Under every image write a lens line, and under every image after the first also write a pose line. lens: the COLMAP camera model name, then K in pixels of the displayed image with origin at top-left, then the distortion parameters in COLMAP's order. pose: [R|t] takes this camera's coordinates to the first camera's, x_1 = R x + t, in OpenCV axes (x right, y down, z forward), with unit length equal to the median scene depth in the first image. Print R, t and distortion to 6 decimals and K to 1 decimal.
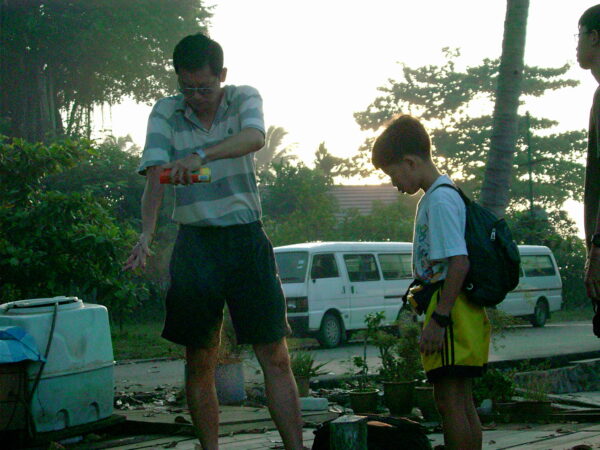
lens RADIAL K [[1264.1, 0, 300.0], [0, 1264.1, 223.9], [0, 0, 1]] dist [-0.066618, 0.000000]
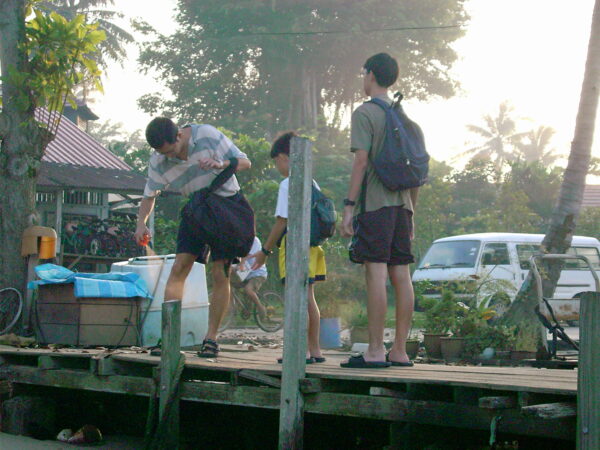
lens RADIAL K [[1264.1, 0, 300.0], [0, 1264.1, 225.6], [0, 0, 1]] dist [-0.066618, 0.000000]
pose [[0.971519, 0.035192, -0.234335, 0.113772], [-0.034143, 0.999381, 0.008533, 0.004545], [0.234490, -0.000289, 0.972119, -0.128707]]
